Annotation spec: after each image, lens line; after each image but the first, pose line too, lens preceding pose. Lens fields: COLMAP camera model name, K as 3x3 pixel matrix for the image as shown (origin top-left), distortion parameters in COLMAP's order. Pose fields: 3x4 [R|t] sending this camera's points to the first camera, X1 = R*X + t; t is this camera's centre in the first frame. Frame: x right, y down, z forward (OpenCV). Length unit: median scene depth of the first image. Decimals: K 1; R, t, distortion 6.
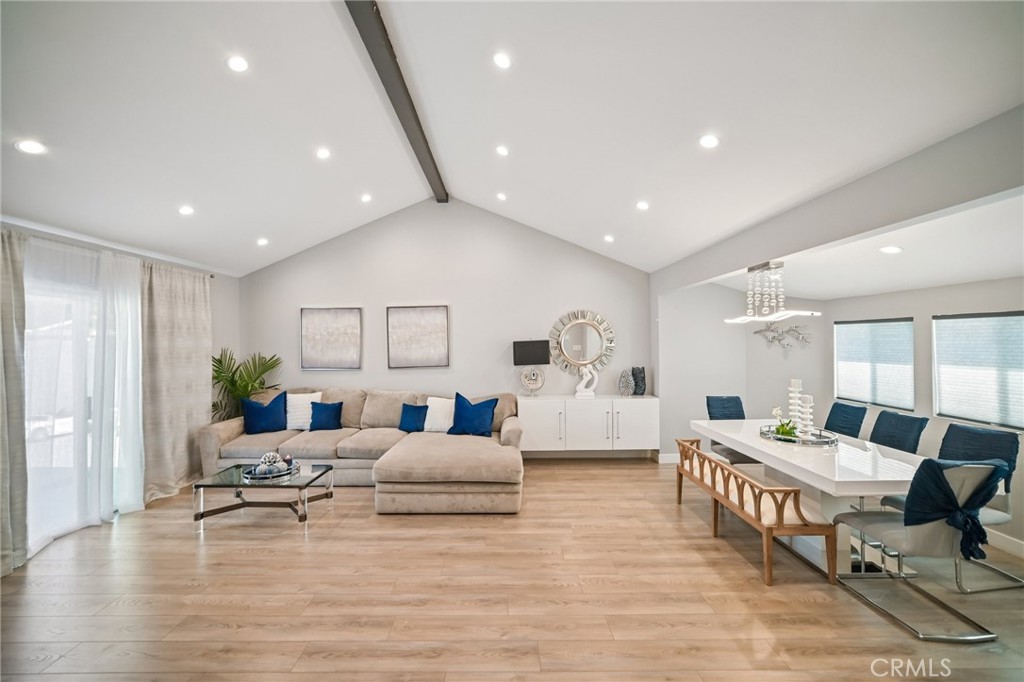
lens RADIAL K [[387.1, 0, 502.5], [0, 387.1, 338.6], [0, 0, 1]] dist [-0.010594, 0.000352]
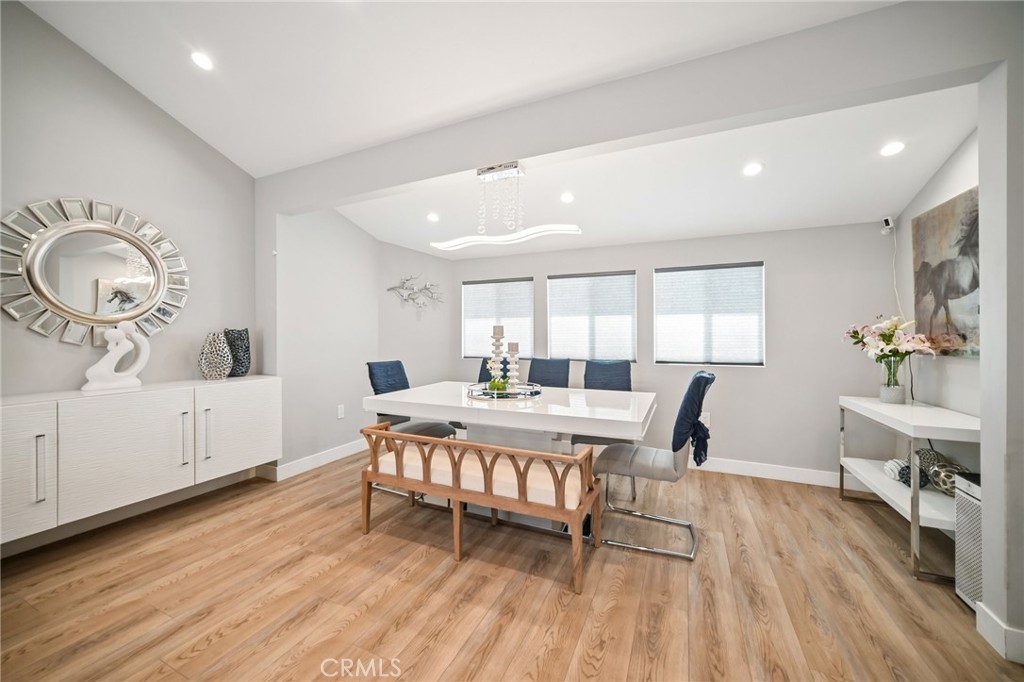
lens RADIAL K [[387.1, 0, 510.2], [0, 387.1, 331.4], [0, 0, 1]] dist [-0.010594, 0.000352]
pose [[0.423320, 0.016296, 0.905834, -0.001028], [-0.009180, 0.999864, -0.013698, 0.104966], [-0.905934, -0.002517, 0.423412, 0.486031]]
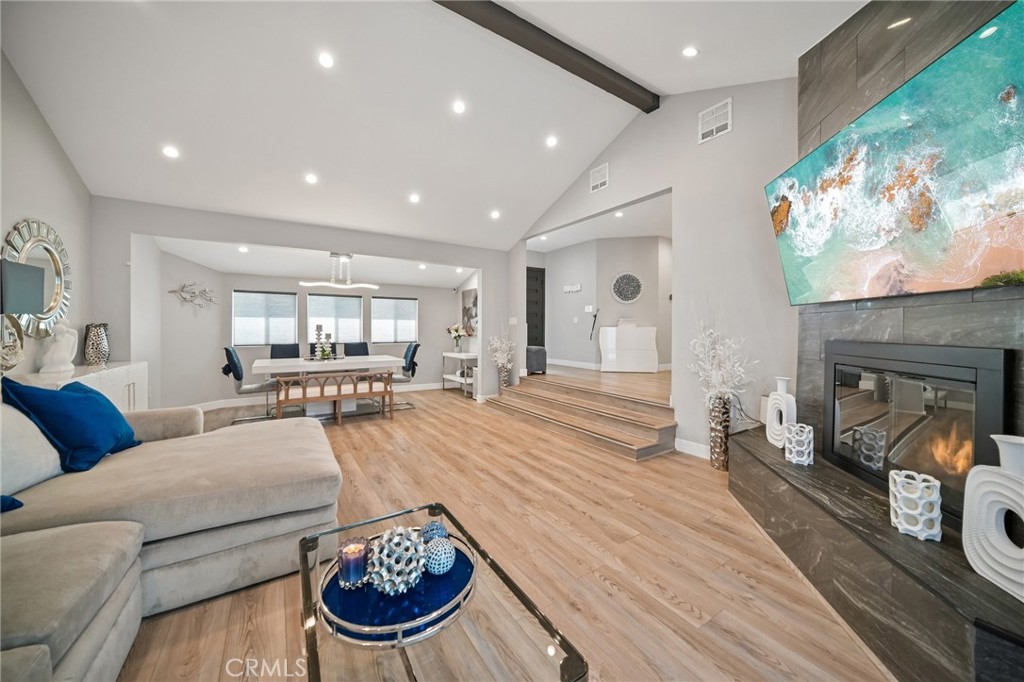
lens RADIAL K [[387.1, 0, 509.8], [0, 387.1, 335.6], [0, 0, 1]] dist [-0.010594, 0.000352]
pose [[-0.545390, -0.003098, 0.838177, -0.796119], [-0.002314, 0.999995, 0.002191, 0.118034], [-0.838179, -0.000744, -0.545394, 0.945236]]
